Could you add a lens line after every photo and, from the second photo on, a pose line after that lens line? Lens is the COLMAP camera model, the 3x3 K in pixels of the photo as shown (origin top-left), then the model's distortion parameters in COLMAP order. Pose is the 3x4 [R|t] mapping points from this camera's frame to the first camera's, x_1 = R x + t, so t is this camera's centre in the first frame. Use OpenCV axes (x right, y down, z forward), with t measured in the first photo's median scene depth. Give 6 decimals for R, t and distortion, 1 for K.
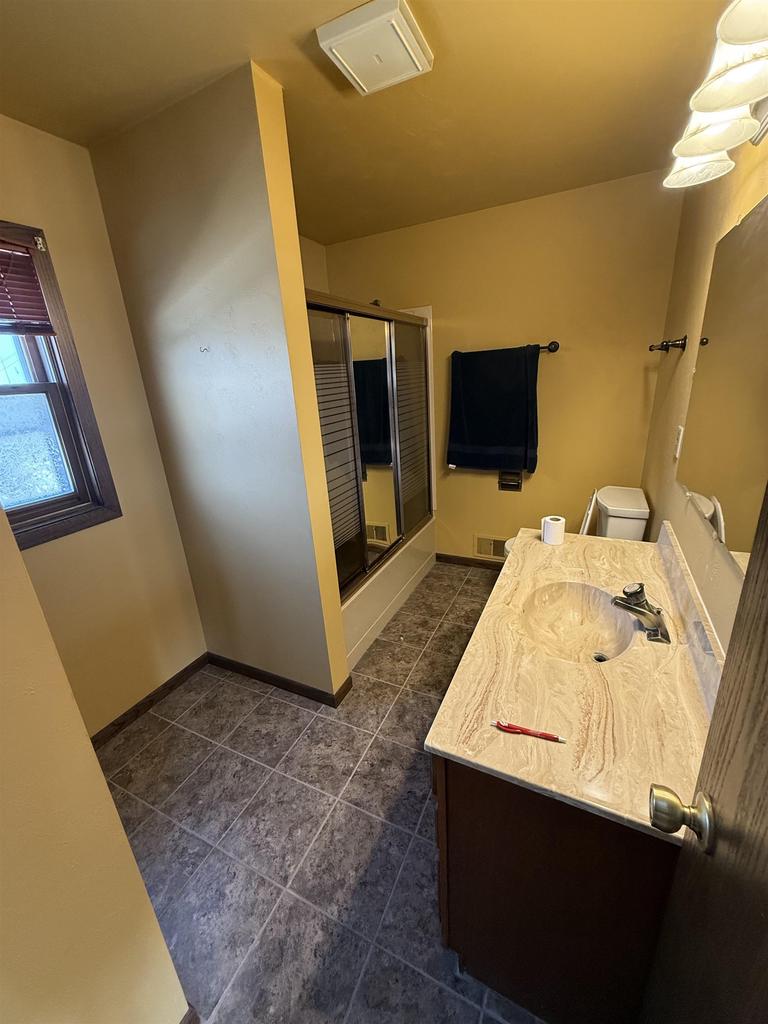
lens RADIAL K [[407.1, 0, 384.0], [0, 407.1, 512.0], [0, 0, 1]] dist [0.001669, 0.000091]
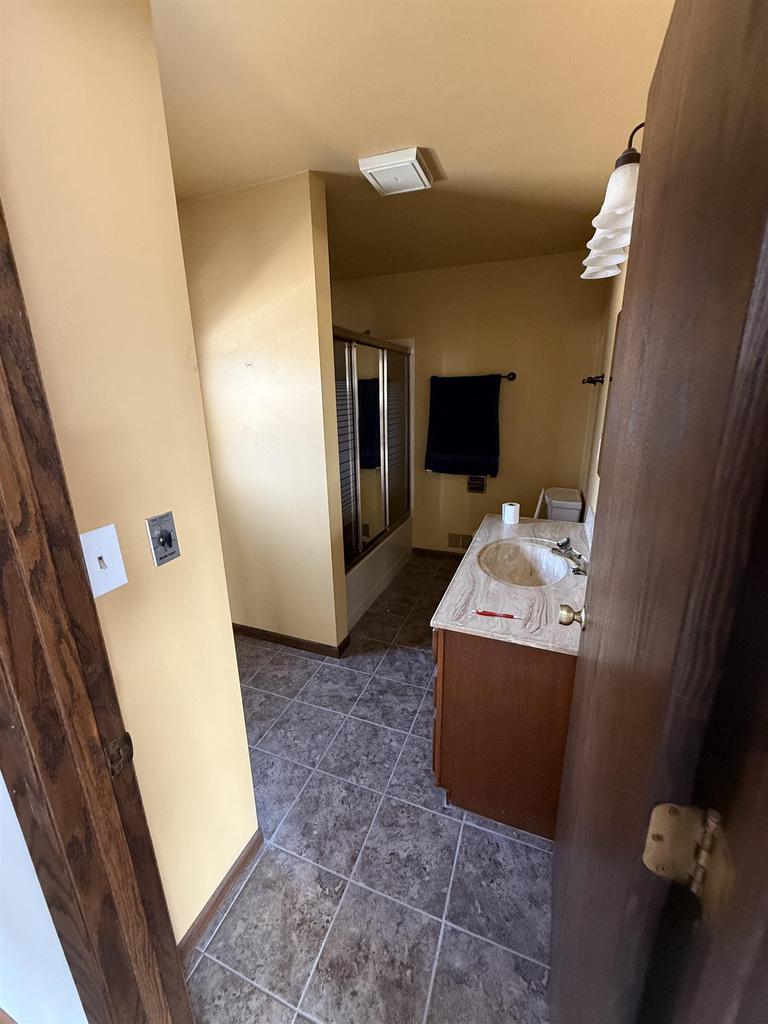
lens RADIAL K [[407.1, 0, 384.0], [0, 407.1, 512.0], [0, 0, 1]] dist [0.001669, 0.000091]
pose [[0.995792, 0.021549, 0.089068, -0.119591], [-0.017464, 0.998771, -0.046392, 0.115847], [-0.089958, 0.044642, 0.994945, -0.292916]]
